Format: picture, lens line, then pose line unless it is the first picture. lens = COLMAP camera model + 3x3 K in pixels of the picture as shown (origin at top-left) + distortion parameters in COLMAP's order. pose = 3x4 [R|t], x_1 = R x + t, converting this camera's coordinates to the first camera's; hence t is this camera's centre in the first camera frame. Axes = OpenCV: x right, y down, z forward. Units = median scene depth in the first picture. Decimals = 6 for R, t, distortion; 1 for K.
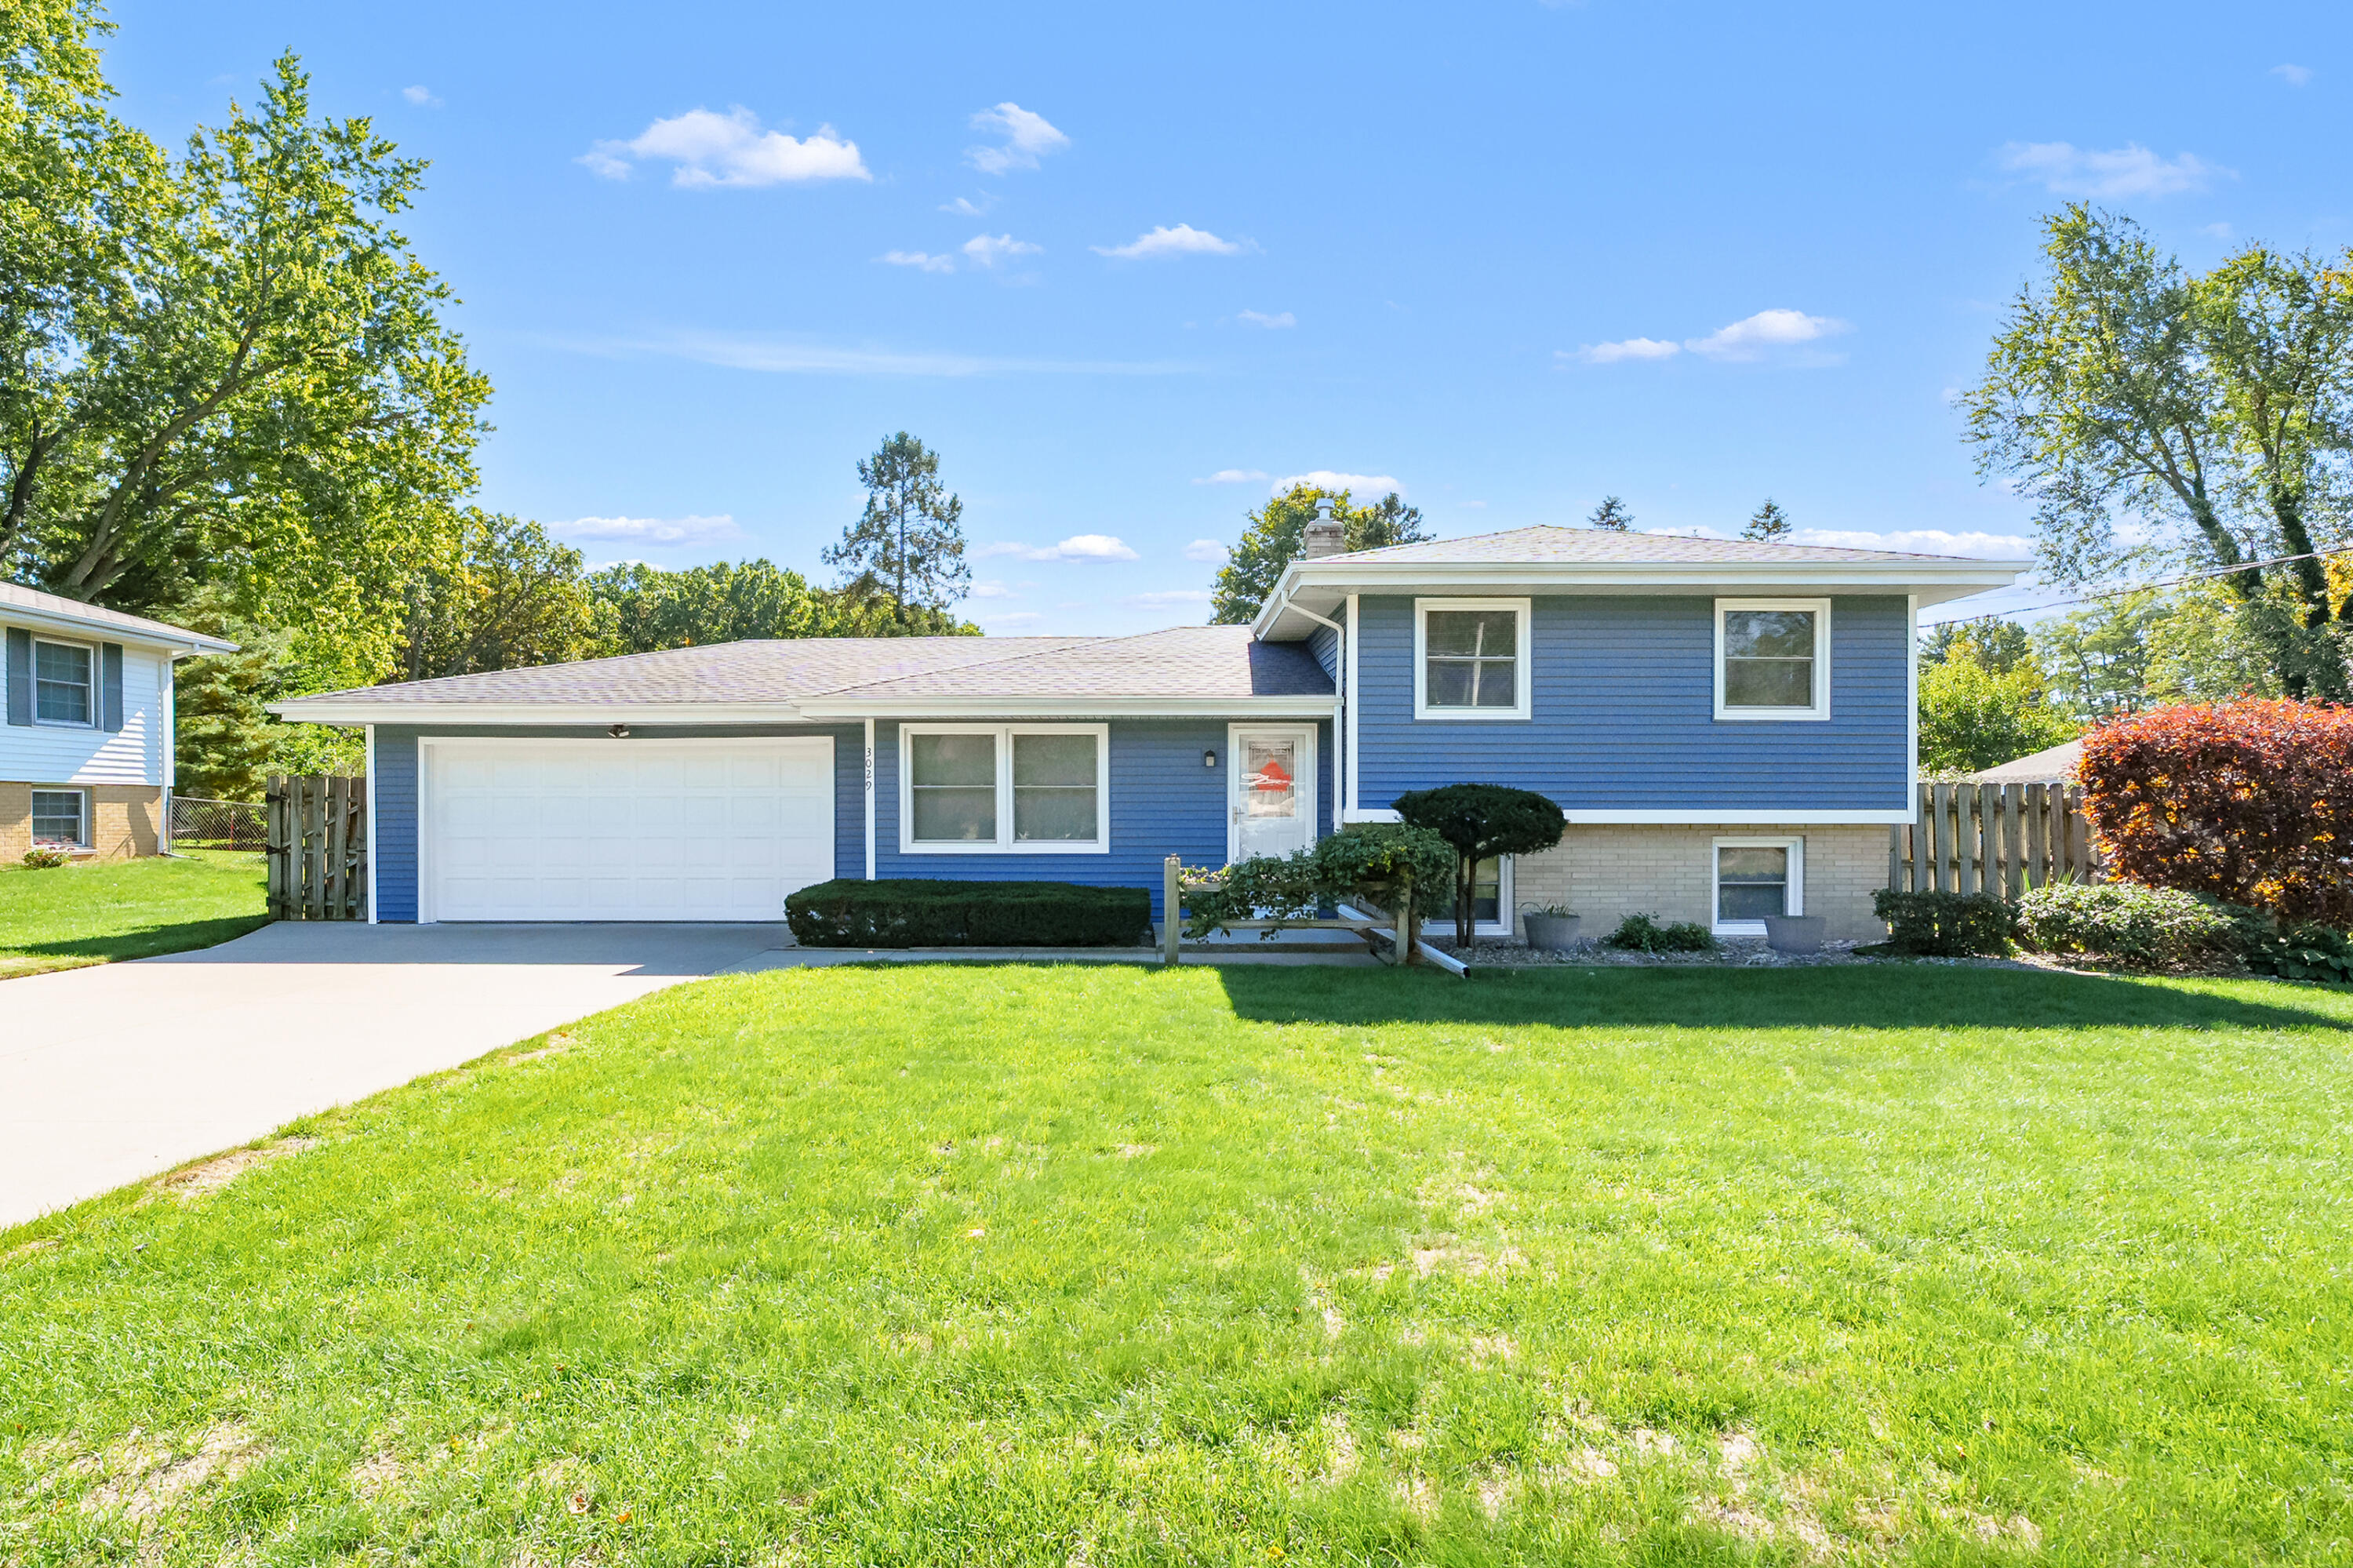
lens RADIAL K [[1045.7, 0, 1172.5], [0, 1045.7, 813.8], [0, 0, 1]] dist [0.002508, 0.000288]
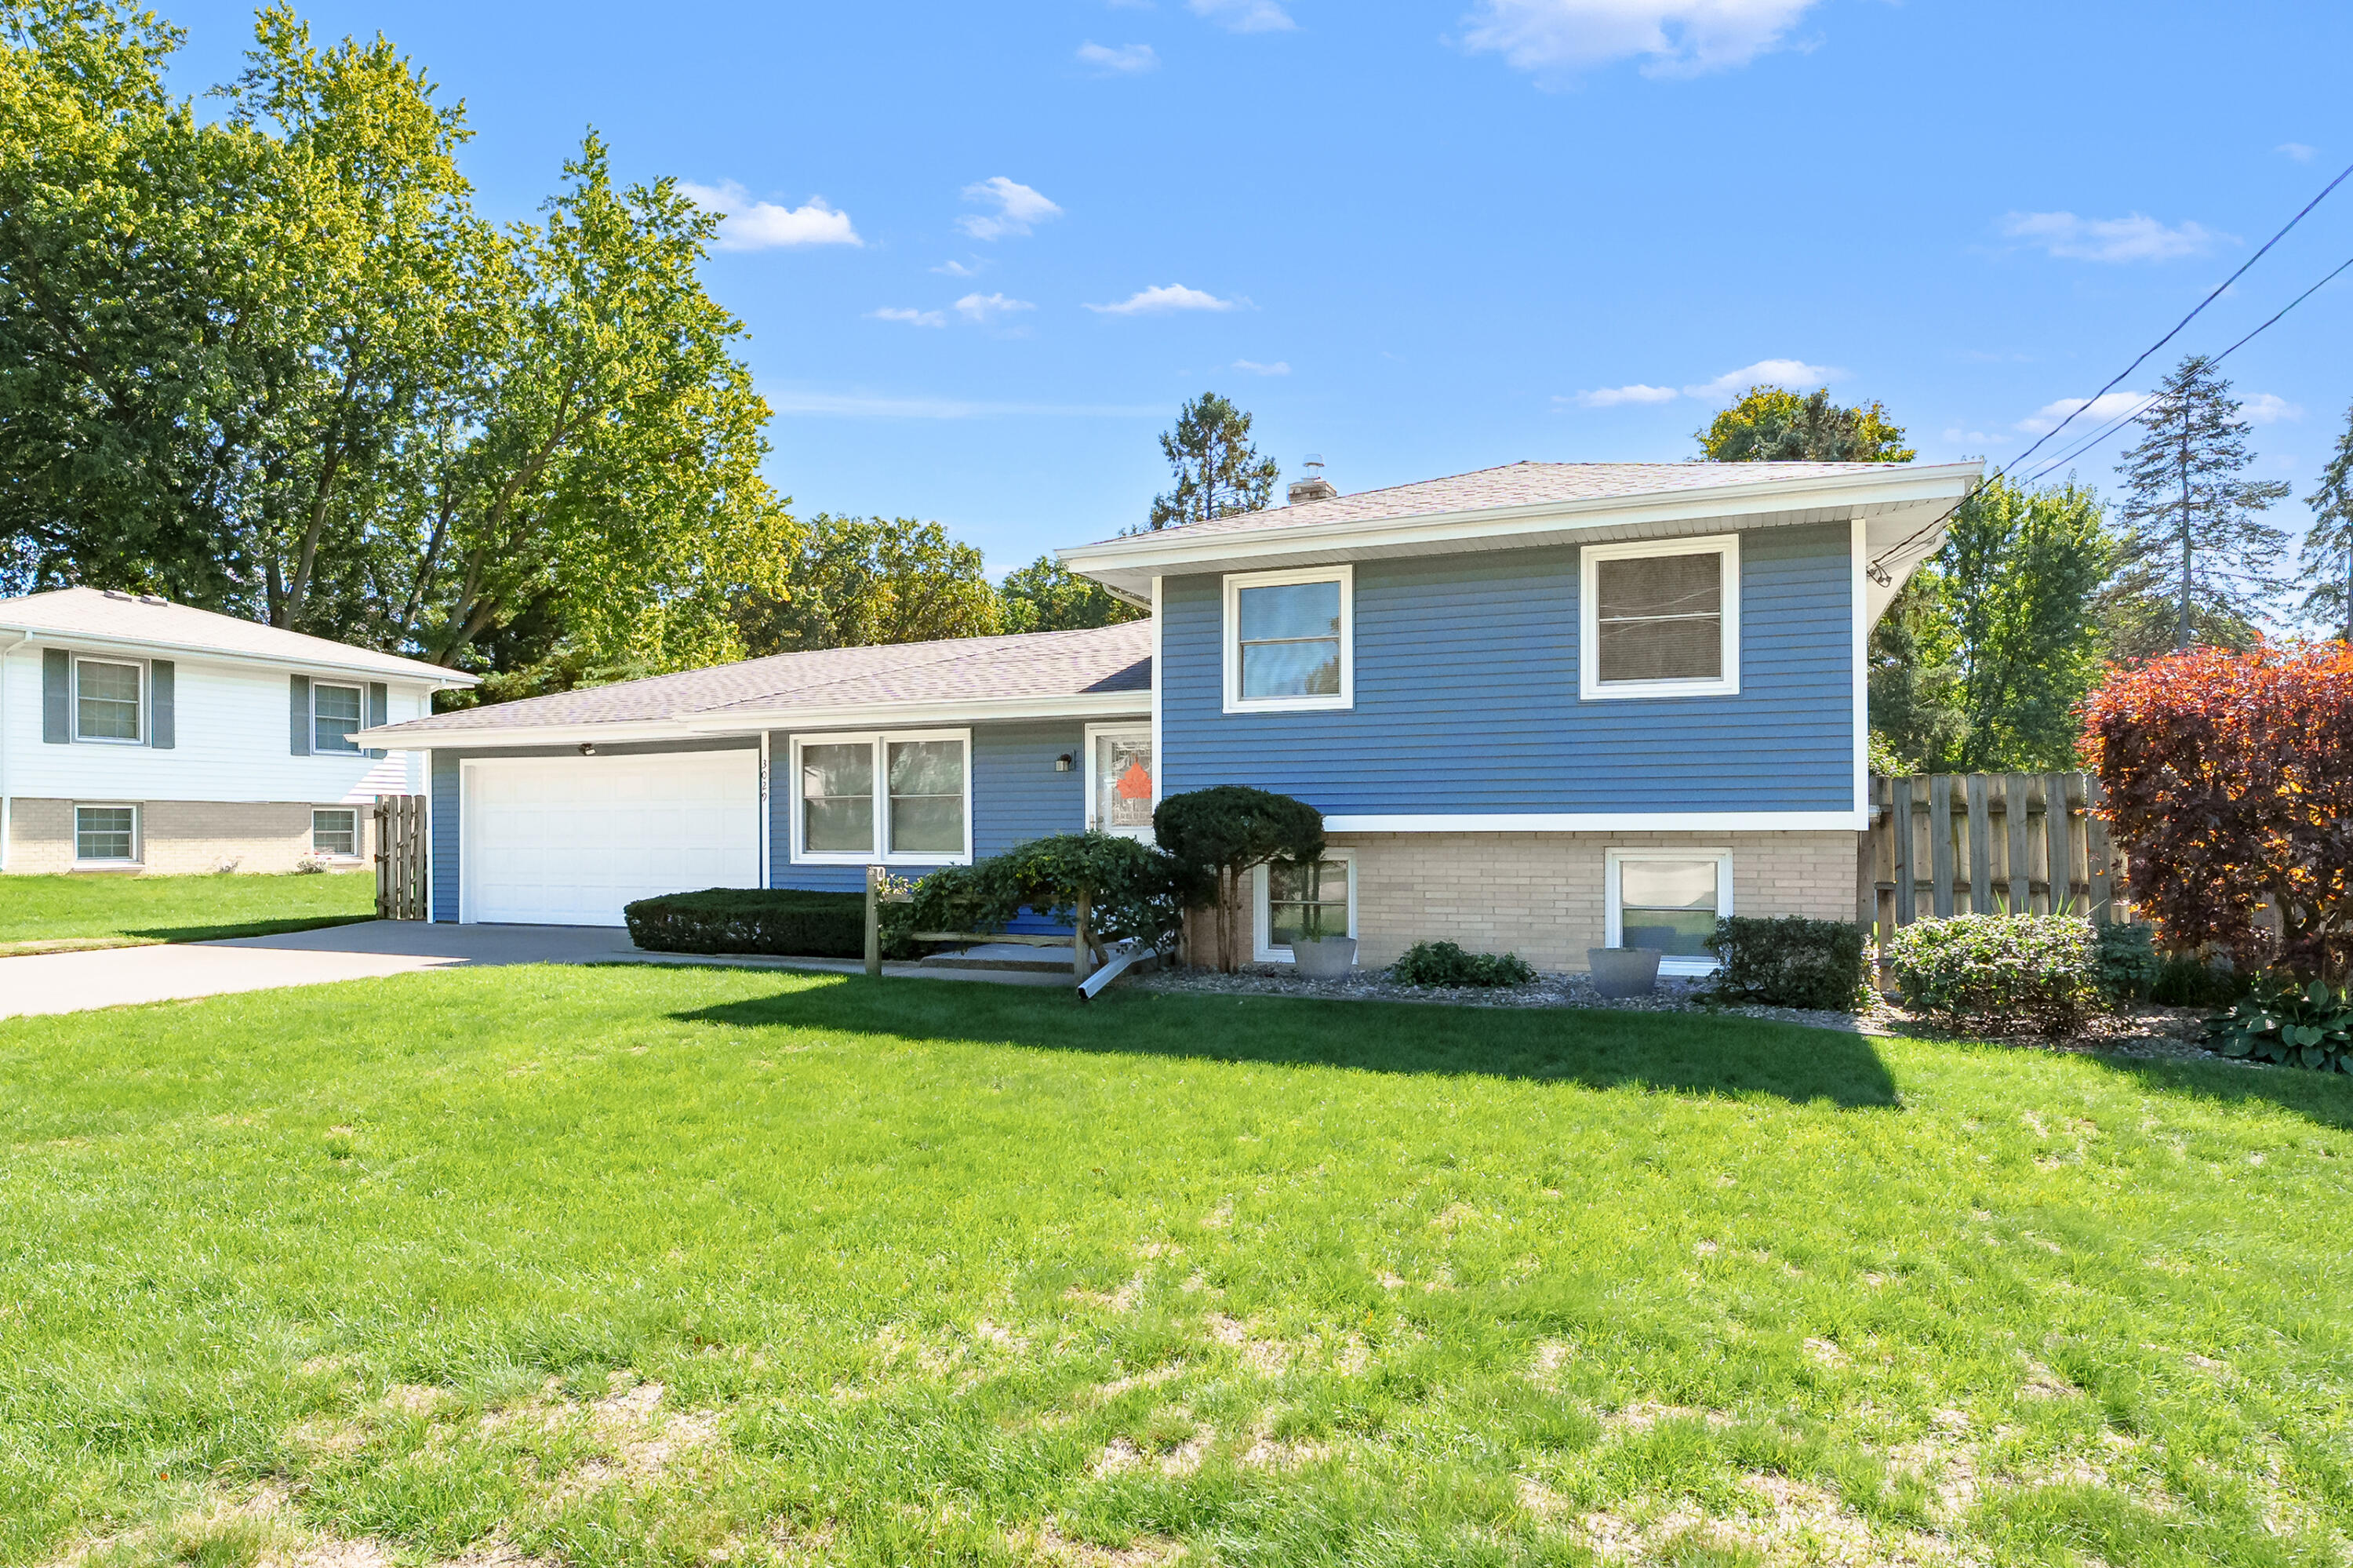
lens RADIAL K [[1264.2, 0, 1176.5], [0, 1264.2, 784.0], [0, 0, 1]] dist [0.039654, 0.000106]
pose [[0.930189, -0.017651, -0.366658, 0.539363], [0.006676, 0.999492, -0.031179, 0.001947], [0.367021, 0.026554, 0.929833, -0.007999]]
